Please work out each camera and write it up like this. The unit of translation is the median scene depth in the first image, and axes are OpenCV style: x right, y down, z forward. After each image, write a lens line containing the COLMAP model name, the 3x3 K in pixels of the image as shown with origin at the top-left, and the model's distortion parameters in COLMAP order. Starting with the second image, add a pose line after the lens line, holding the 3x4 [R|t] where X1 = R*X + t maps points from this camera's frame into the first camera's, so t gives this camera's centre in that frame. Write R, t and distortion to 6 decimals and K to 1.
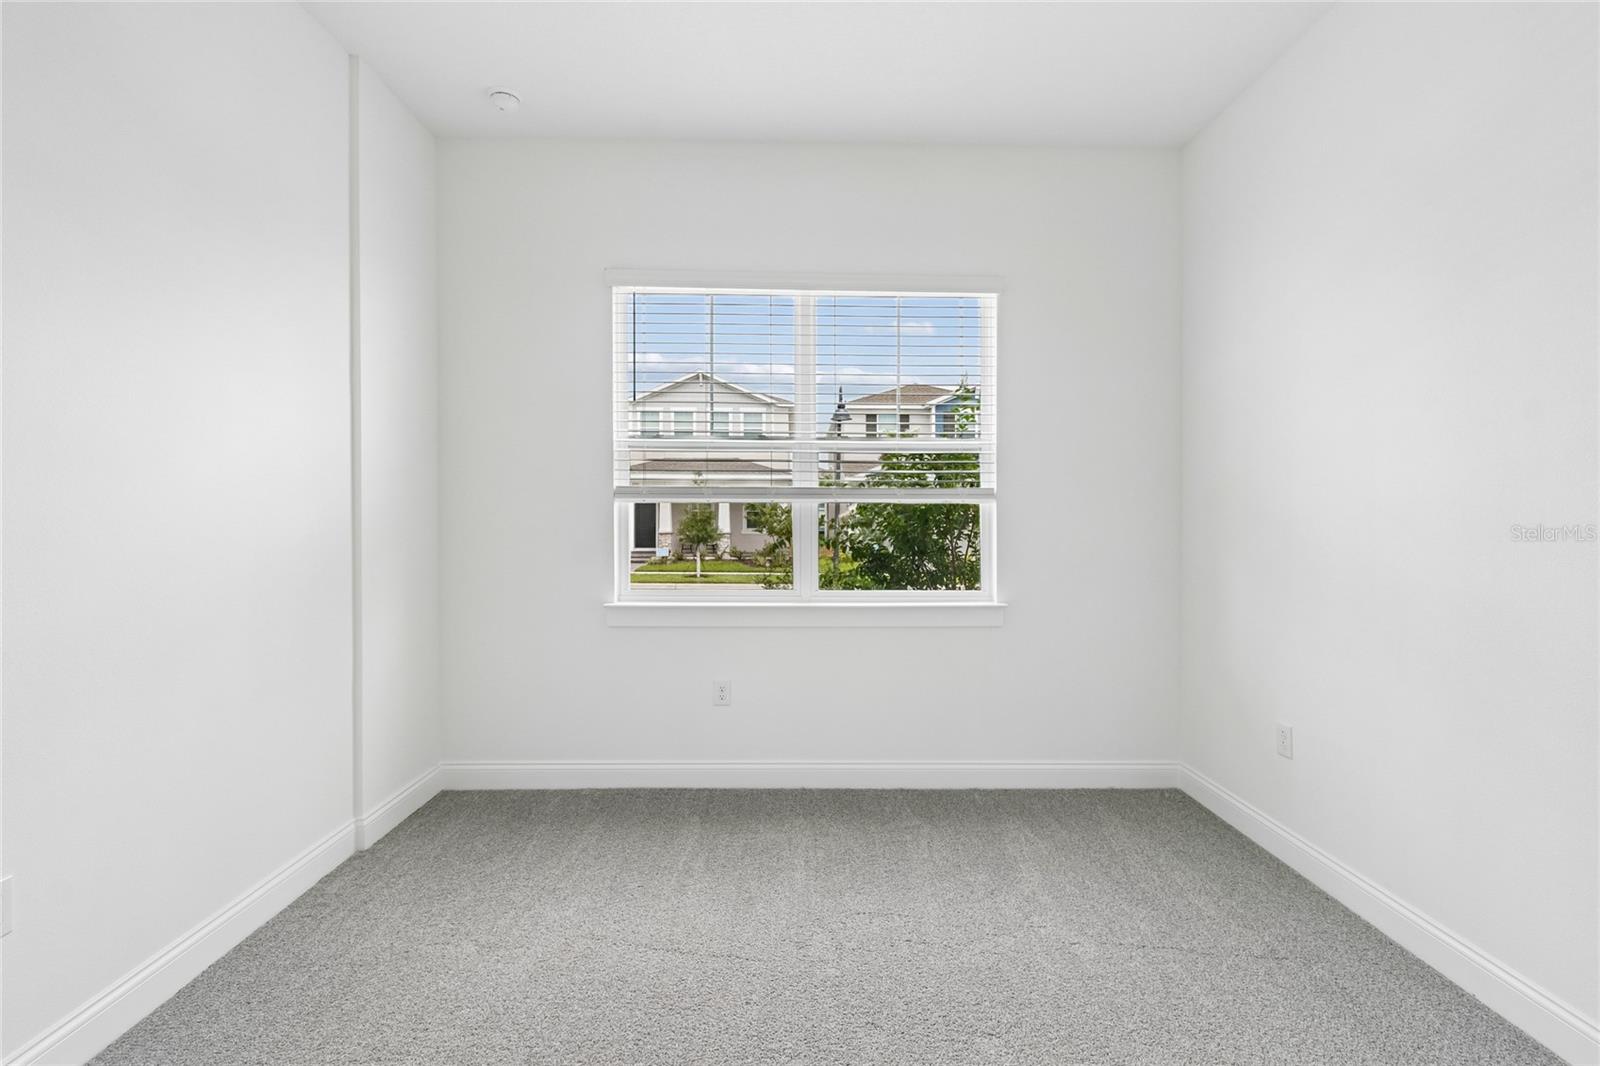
lens RADIAL K [[721.8, 0, 802.0], [0, 721.8, 522.9], [0, 0, 1]] dist [0.001925, -0.001175]
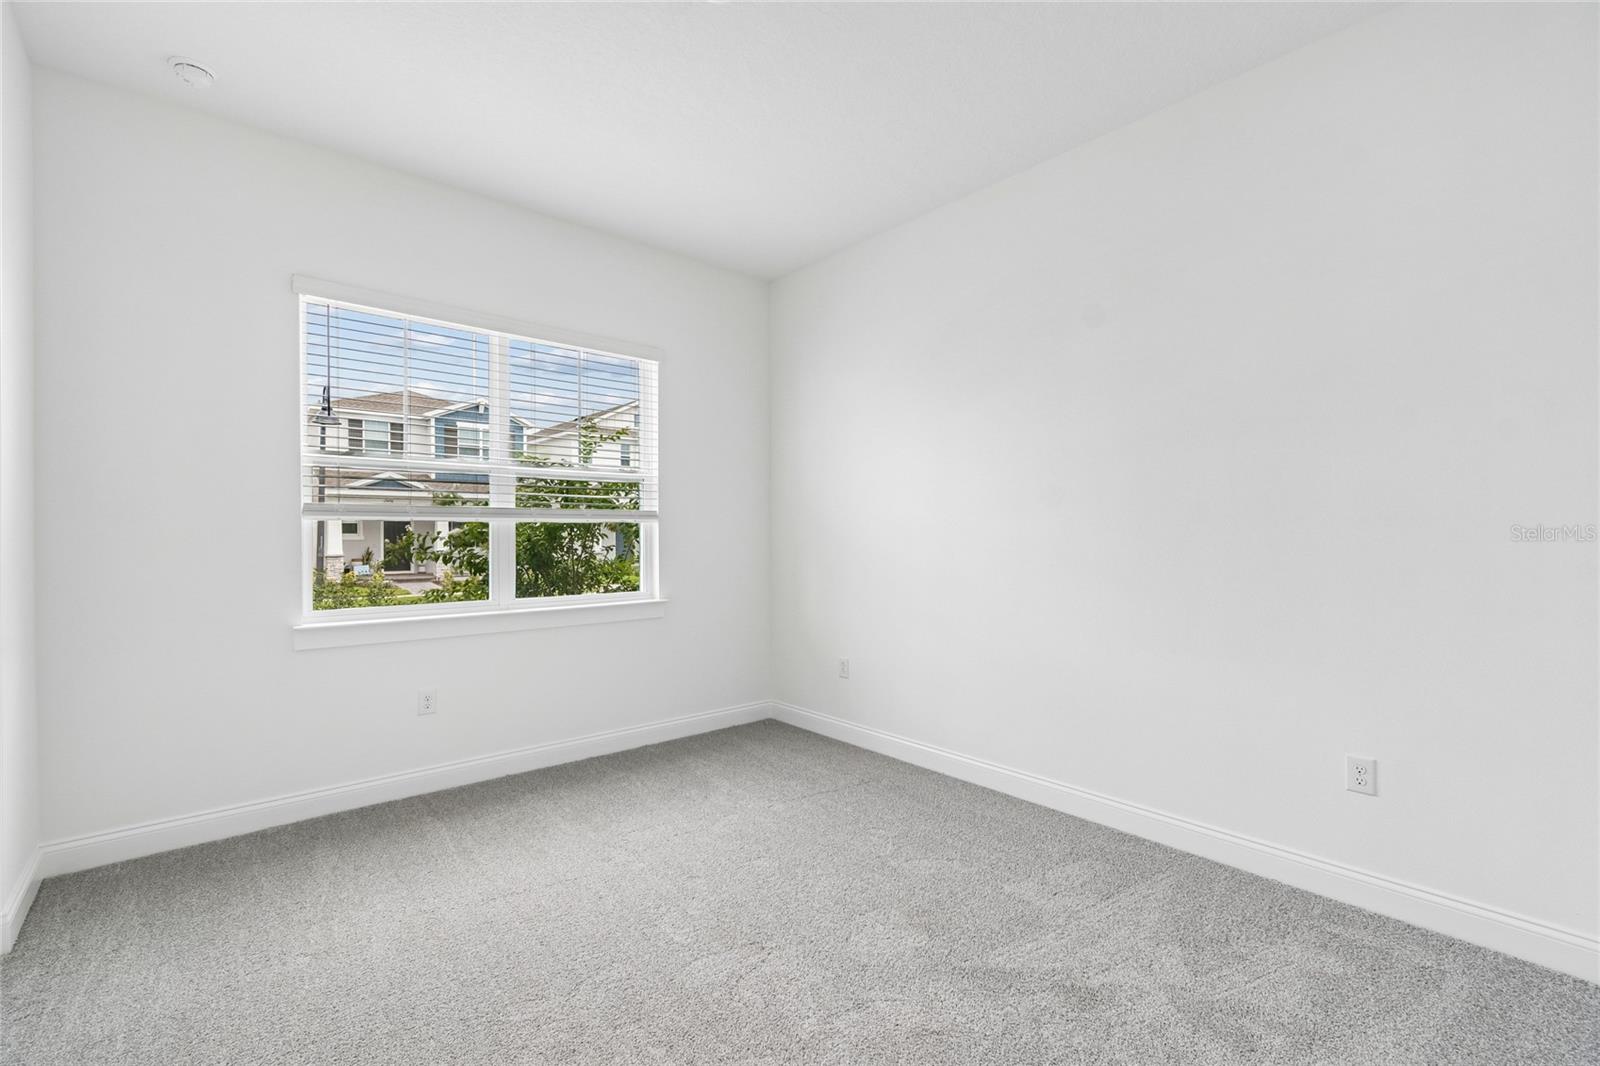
lens RADIAL K [[703.0, 0, 800.0], [0, 703.0, 533.0], [0, 0, 1]] dist [0.005846, -0.004079]
pose [[0.766444, -0.004969, 0.642291, -0.350458], [0.010938, 0.999926, -0.005316, 0.001046], [-0.642217, 0.011100, 0.766442, -0.134986]]
